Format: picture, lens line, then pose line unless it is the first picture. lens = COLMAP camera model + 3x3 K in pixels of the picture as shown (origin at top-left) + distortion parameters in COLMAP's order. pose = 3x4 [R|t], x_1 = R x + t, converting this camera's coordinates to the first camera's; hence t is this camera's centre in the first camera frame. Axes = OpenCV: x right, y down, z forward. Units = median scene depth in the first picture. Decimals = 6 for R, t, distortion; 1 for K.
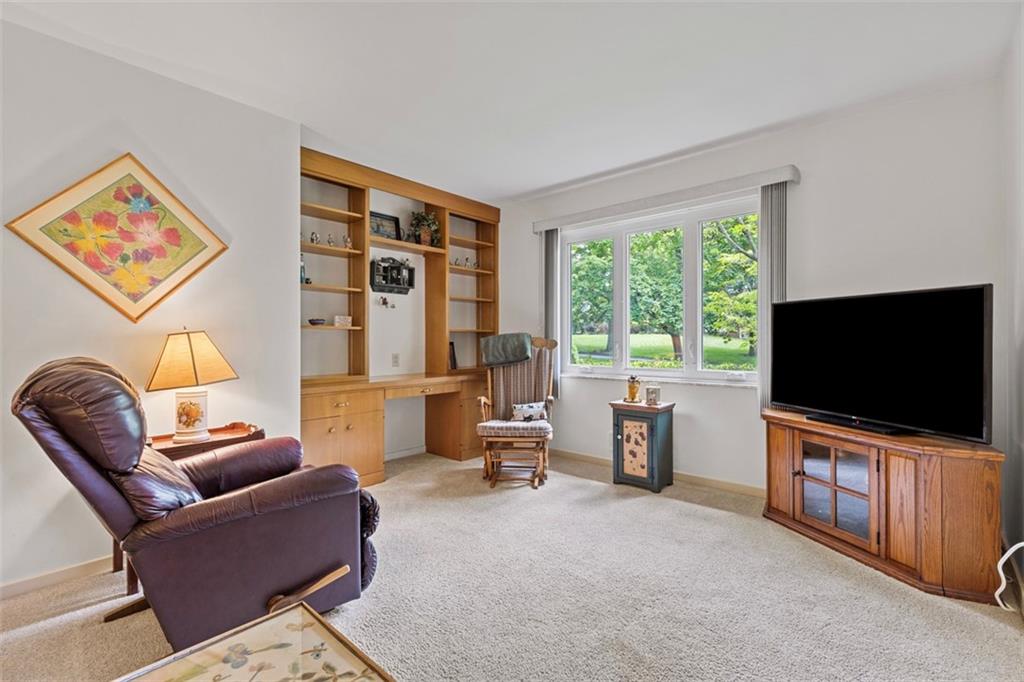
lens RADIAL K [[462.7, 0, 514.9], [0, 462.7, 344.3], [0, 0, 1]] dist [0.008251, 0.001230]
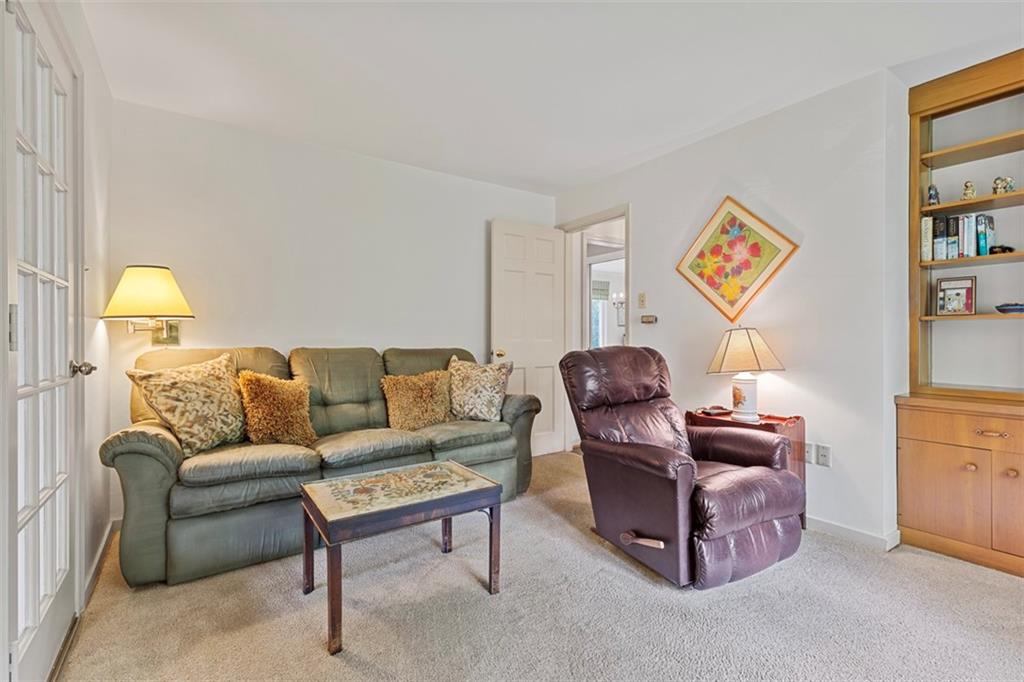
lens RADIAL K [[462.7, 0, 513.8], [0, 462.7, 335.7], [0, 0, 1]] dist [0.008251, 0.001230]
pose [[-0.224721, 0.001866, -0.974421, 0.607086], [-0.003908, 0.999988, 0.002816, -0.010664], [0.974415, 0.004441, -0.224711, 0.696024]]
